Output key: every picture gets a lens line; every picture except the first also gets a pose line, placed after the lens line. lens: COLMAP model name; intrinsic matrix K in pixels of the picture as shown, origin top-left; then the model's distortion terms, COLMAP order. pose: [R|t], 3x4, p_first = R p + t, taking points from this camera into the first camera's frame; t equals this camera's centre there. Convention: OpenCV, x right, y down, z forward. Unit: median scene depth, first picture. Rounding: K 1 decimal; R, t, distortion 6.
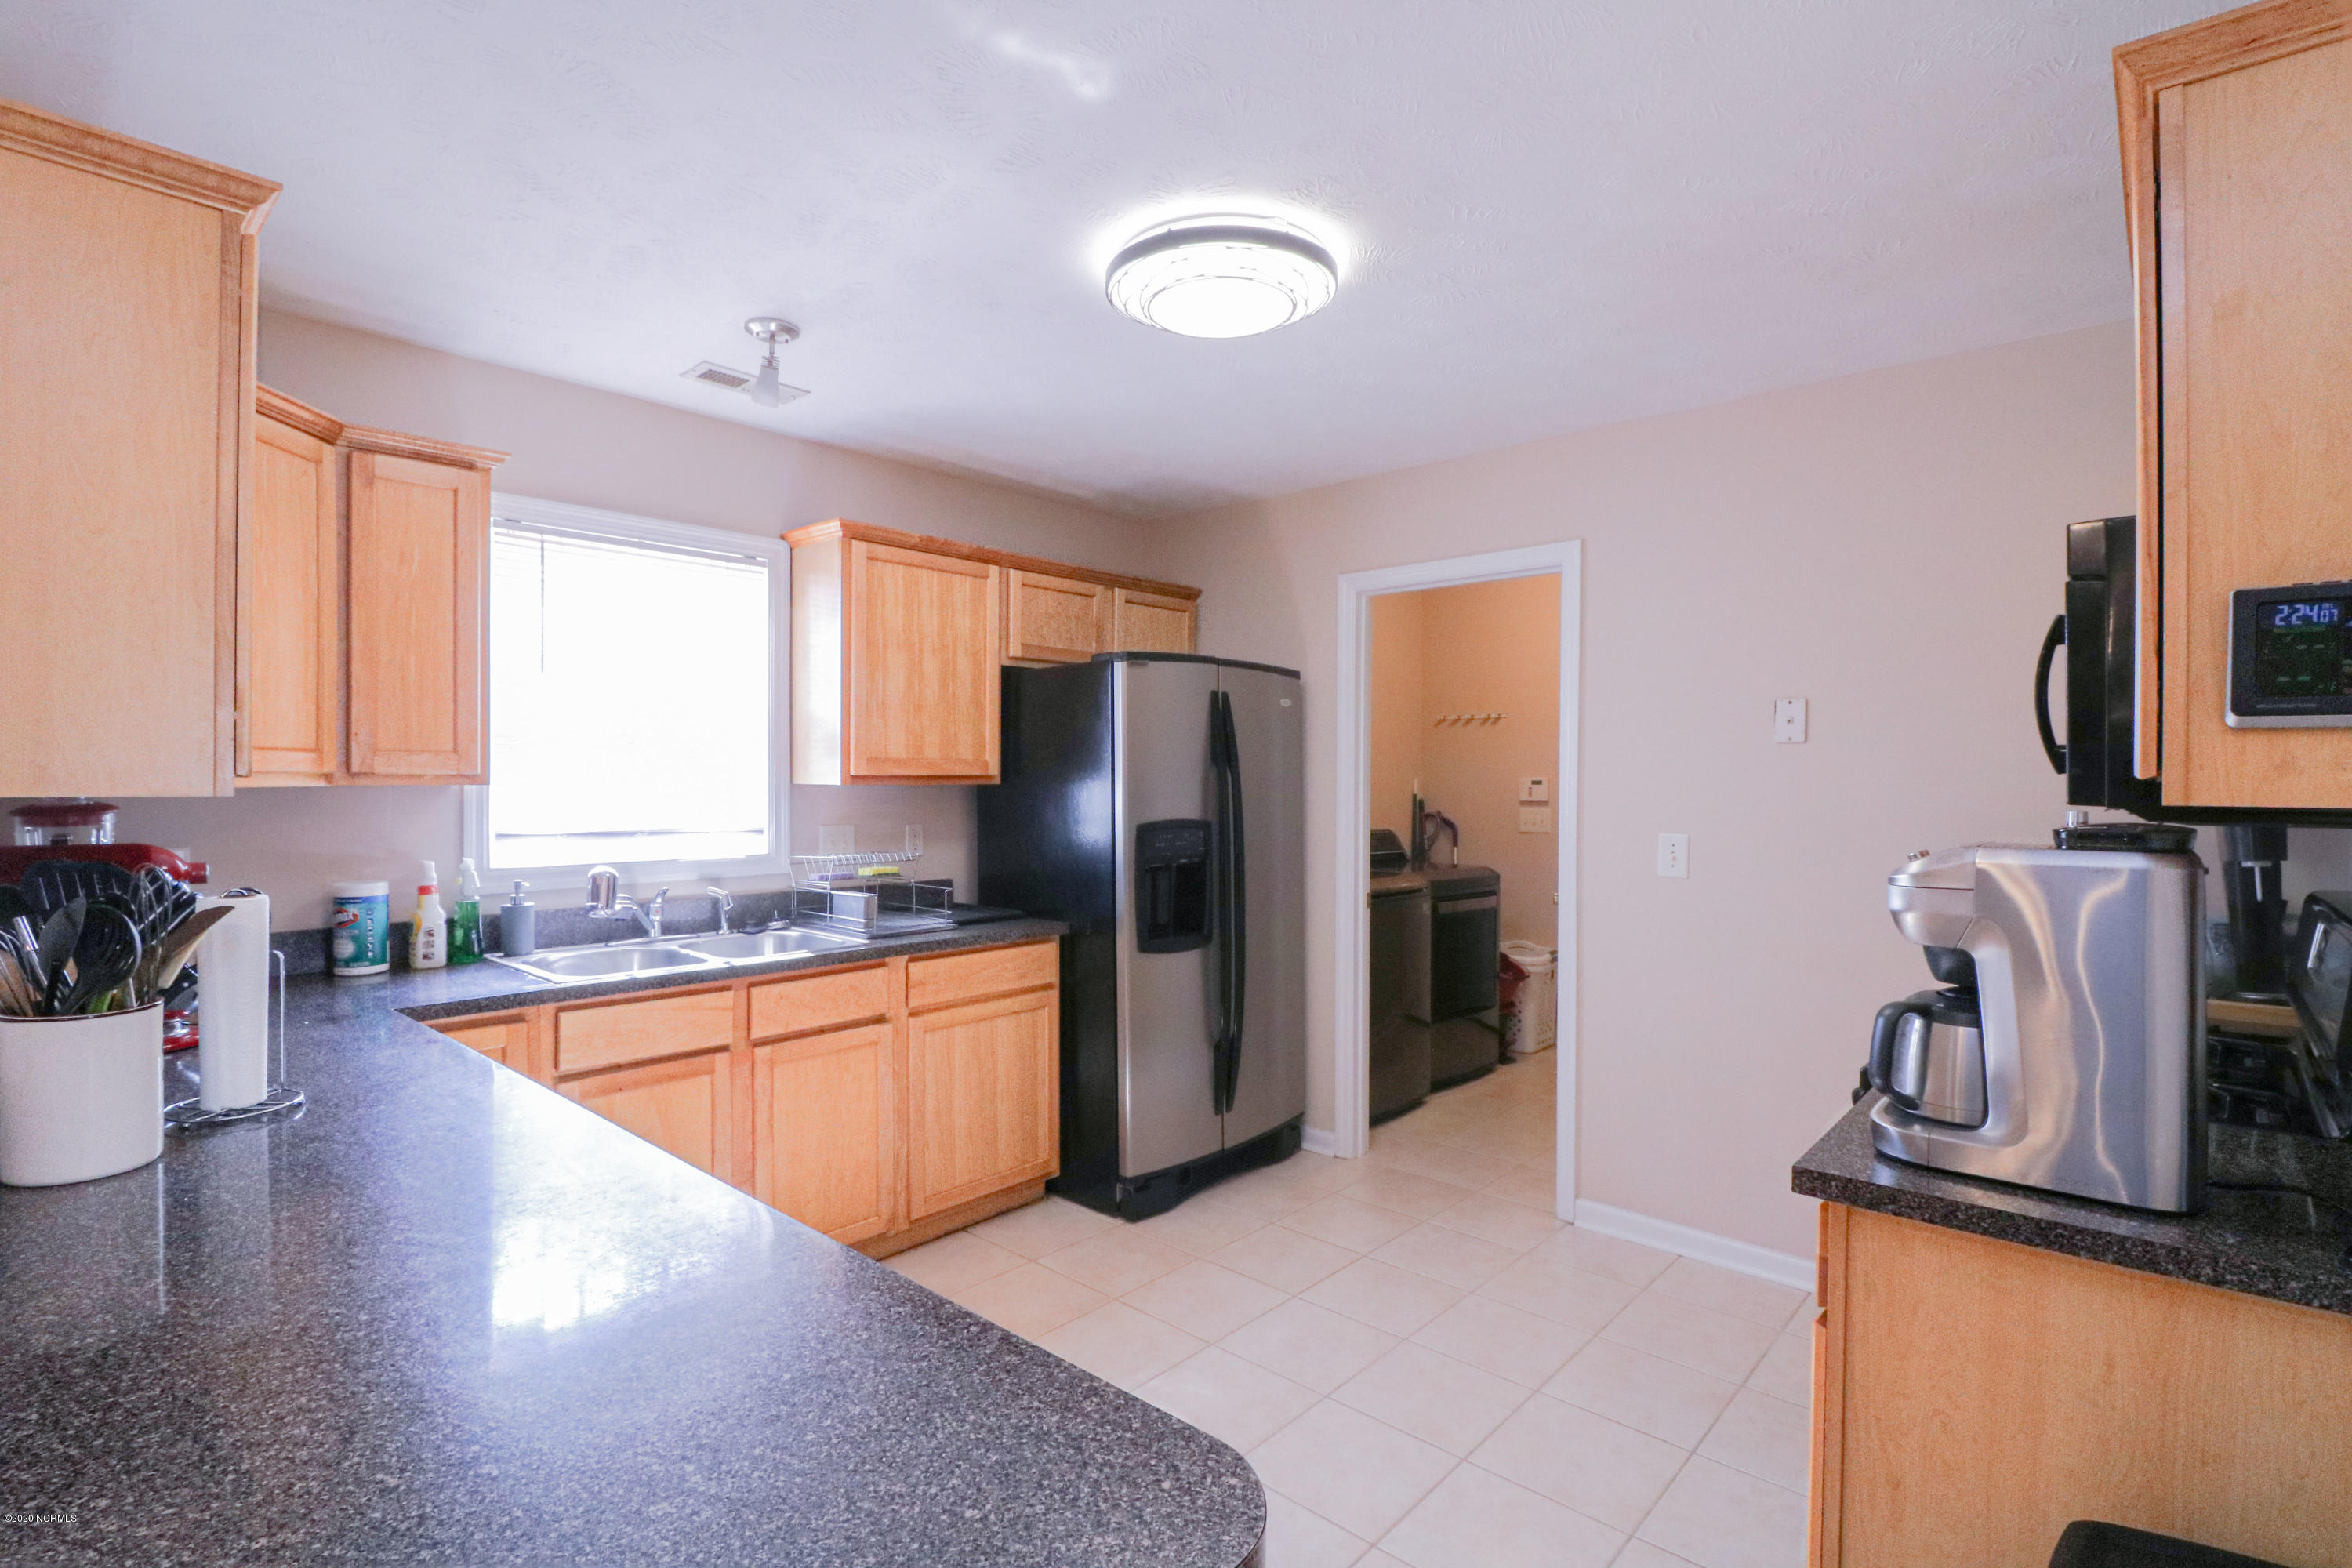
lens RADIAL K [[1103.4, 0, 1174.8], [0, 1103.4, 783.0], [0, 0, 1]] dist [-0.000450, -0.012366]
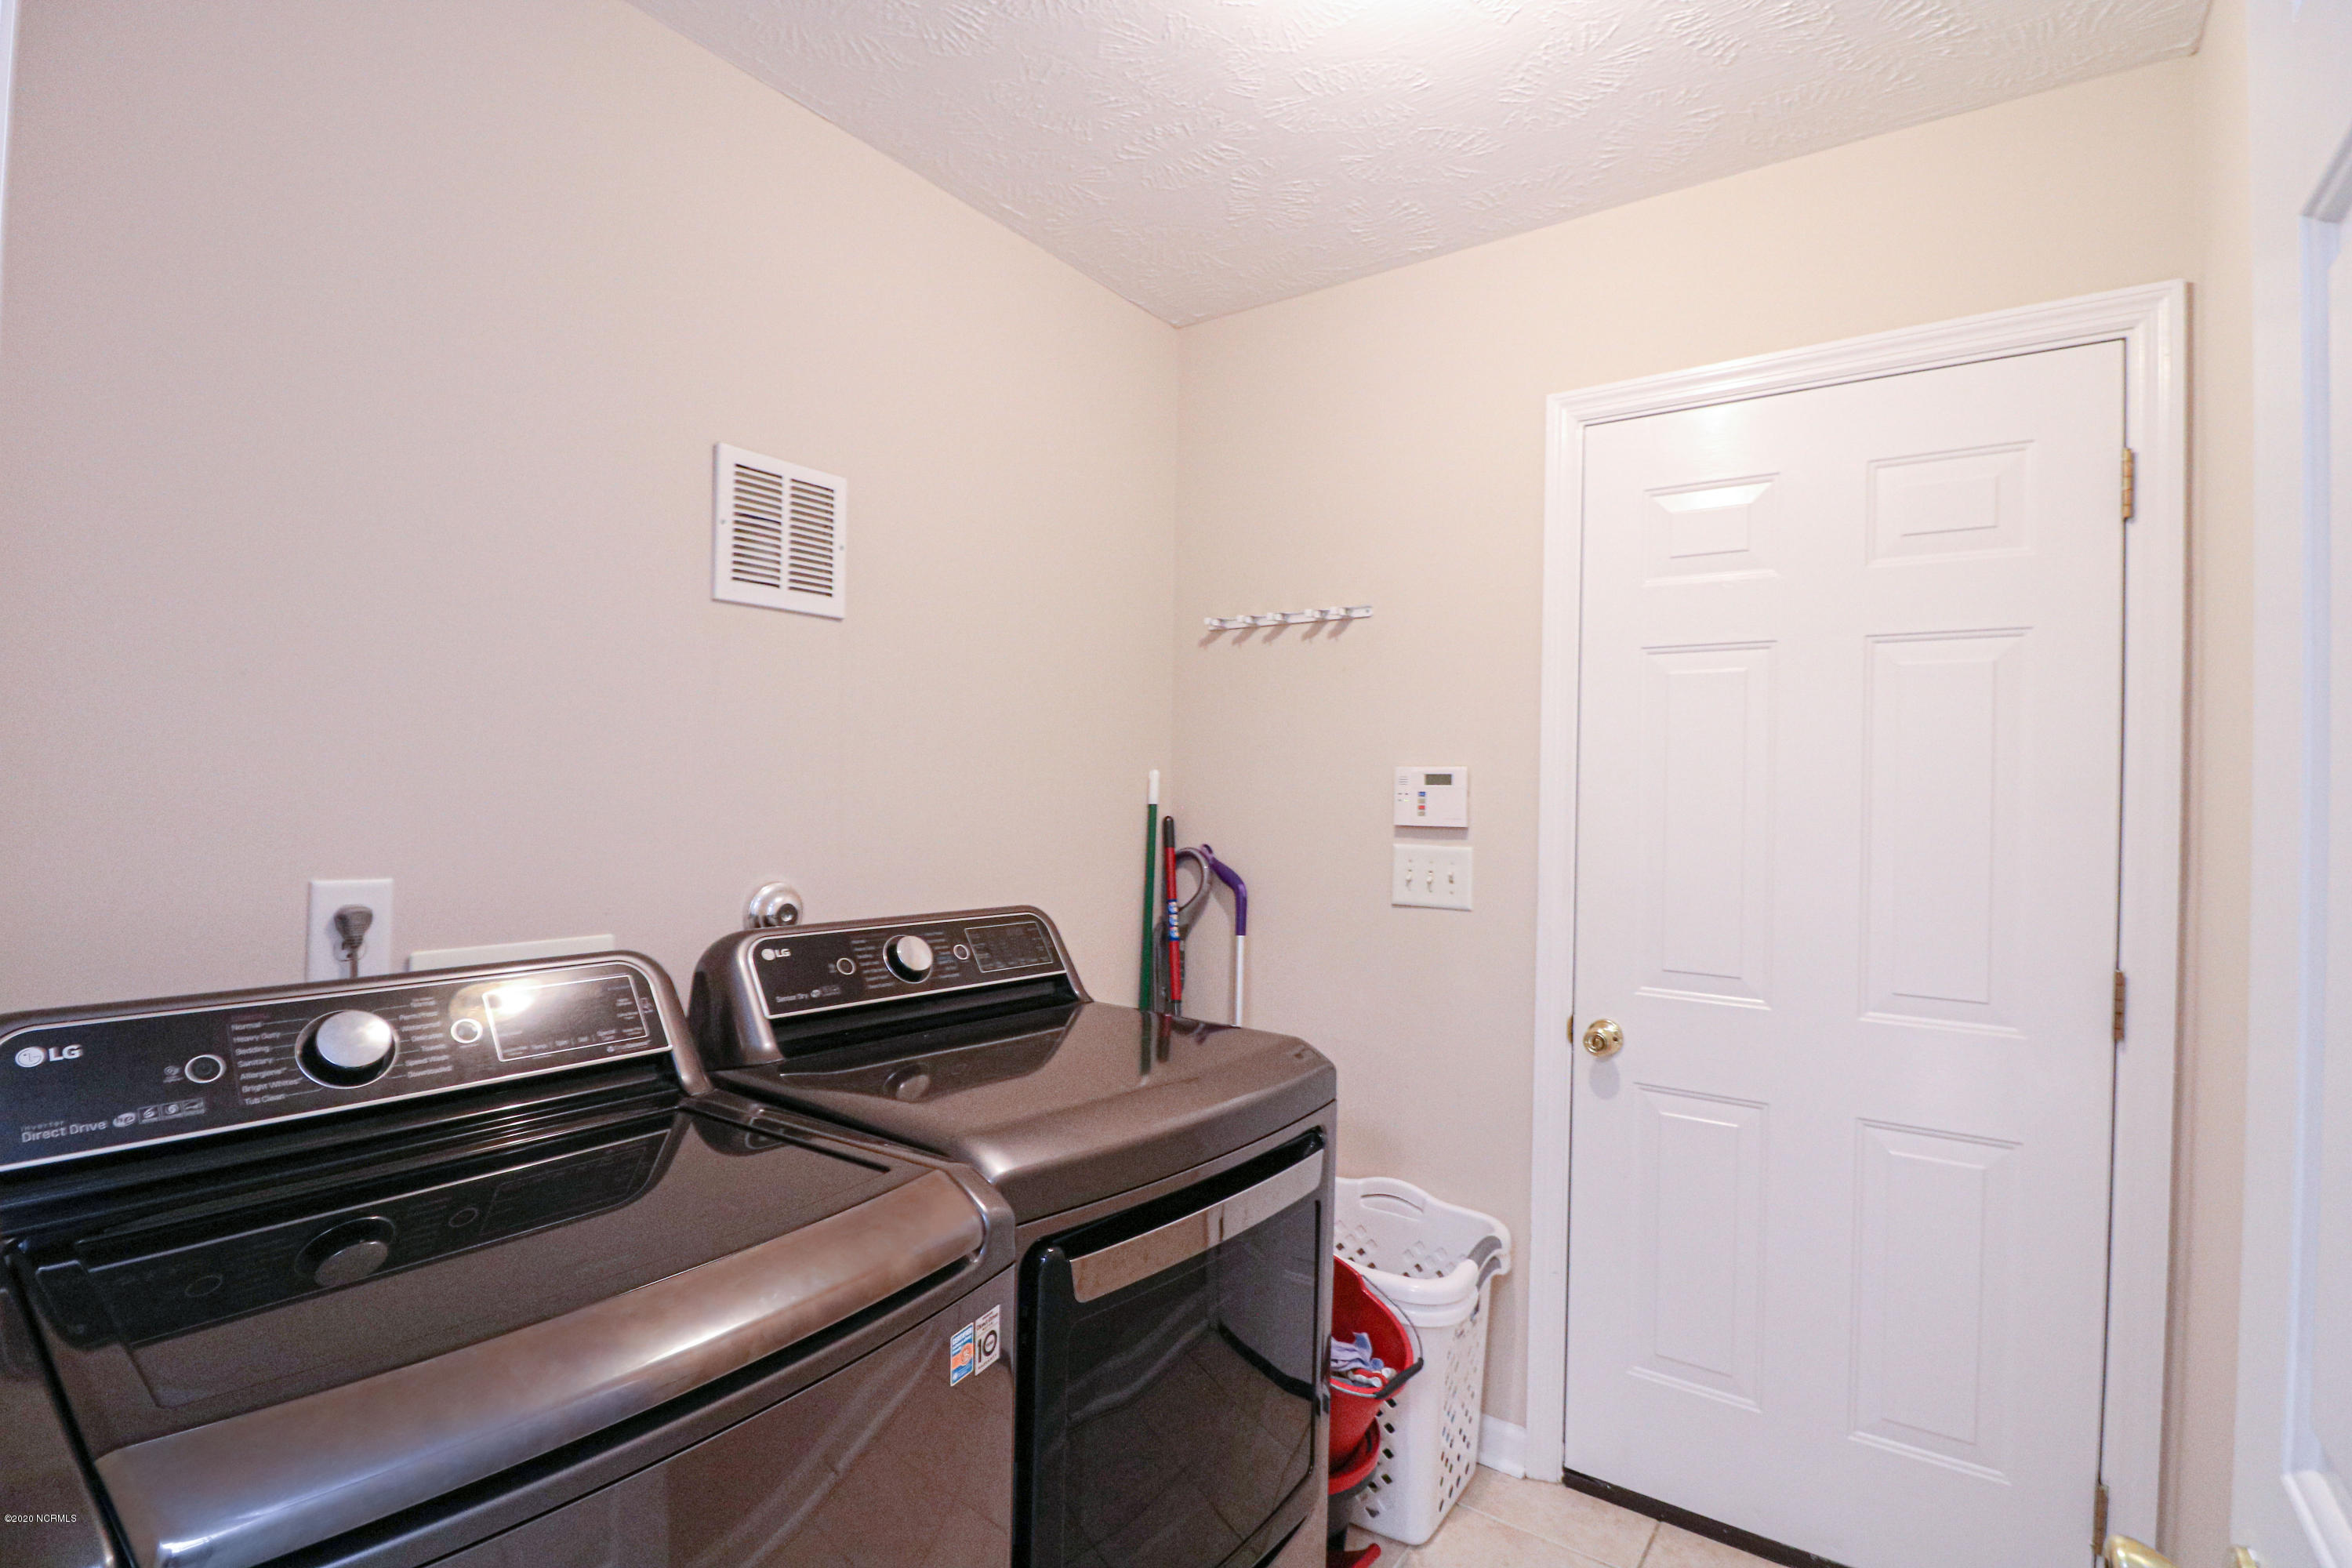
lens RADIAL K [[1103.4, 0, 1176.5], [0, 1103.4, 789.1], [0, 0, 1]] dist [-0.000450, -0.012366]
pose [[0.992763, 0.017006, 0.118881, 0.182151], [-0.016916, 0.999855, -0.001768, 0.005161], [-0.118894, -0.000256, 0.992907, 0.599899]]
